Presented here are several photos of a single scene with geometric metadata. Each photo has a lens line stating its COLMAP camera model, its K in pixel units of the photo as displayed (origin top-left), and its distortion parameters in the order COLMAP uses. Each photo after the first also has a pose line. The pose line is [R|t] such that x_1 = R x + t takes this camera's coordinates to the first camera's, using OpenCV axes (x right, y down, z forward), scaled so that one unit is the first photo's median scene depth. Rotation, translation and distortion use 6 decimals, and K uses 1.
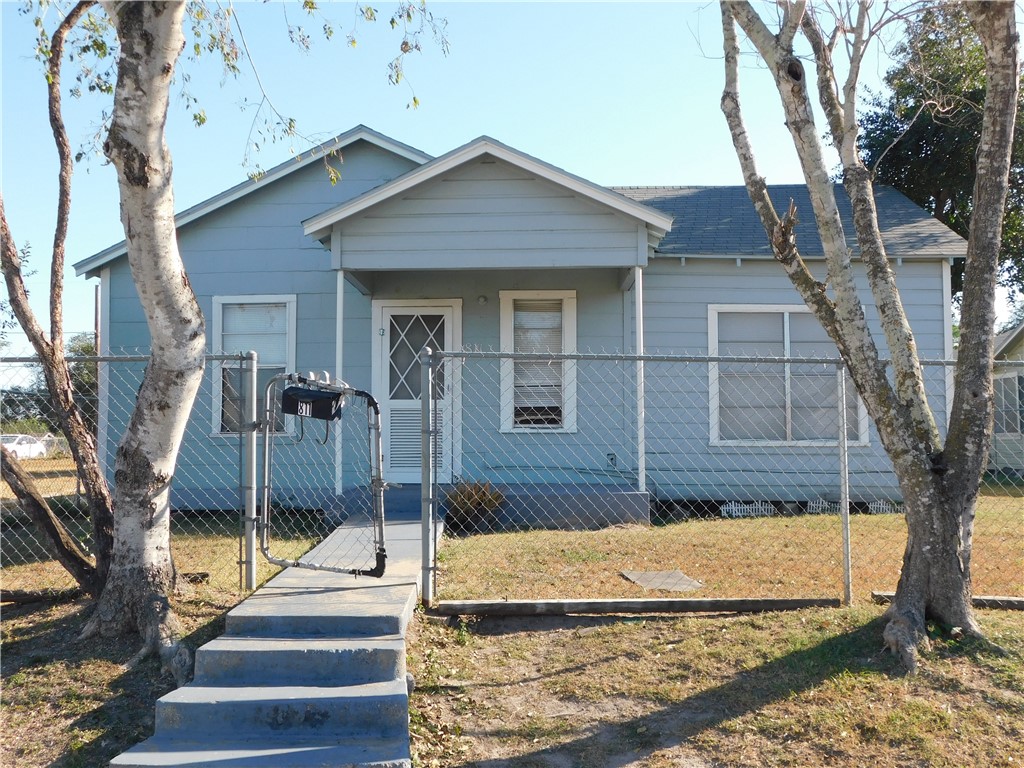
lens RADIAL K [[1038.5, 0, 513.2], [0, 1038.5, 378.5], [0, 0, 1]] dist [-0.013502, 0.000000]
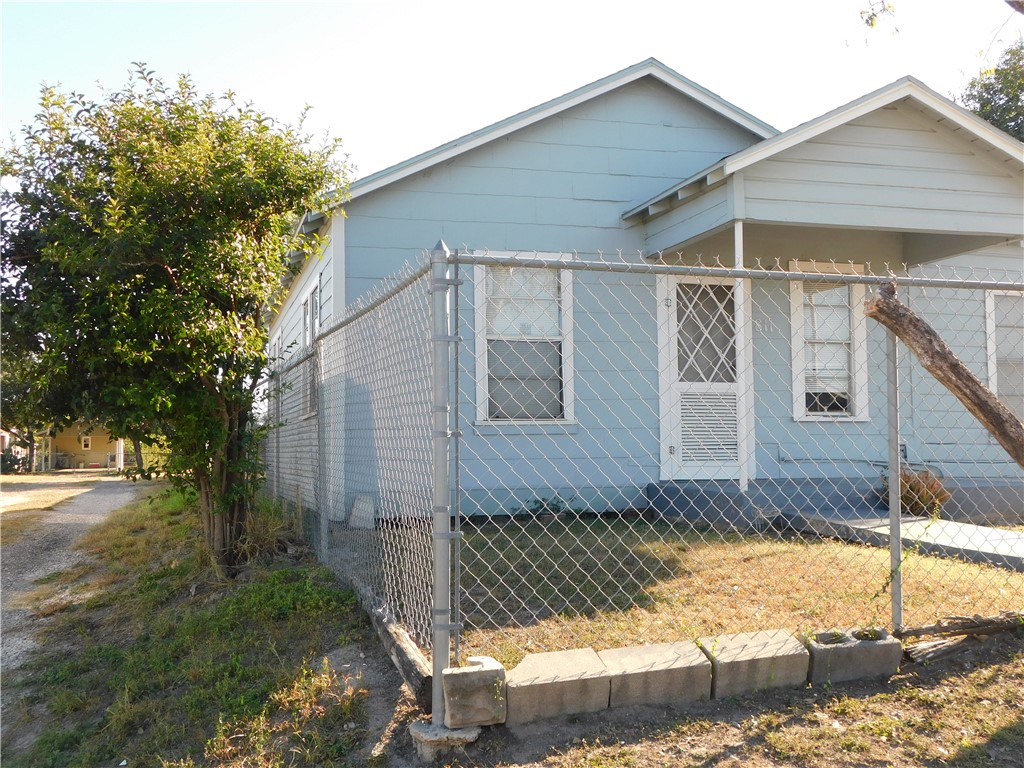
lens RADIAL K [[1038.5, 0, 511.2], [0, 1038.5, 384.8], [0, 0, 1]] dist [-0.013502, 0.000000]
pose [[0.953159, 0.012209, 0.302224, -0.509159], [-0.010554, 0.999919, -0.007109, 0.029897], [-0.302286, 0.003587, 0.953210, 0.228505]]
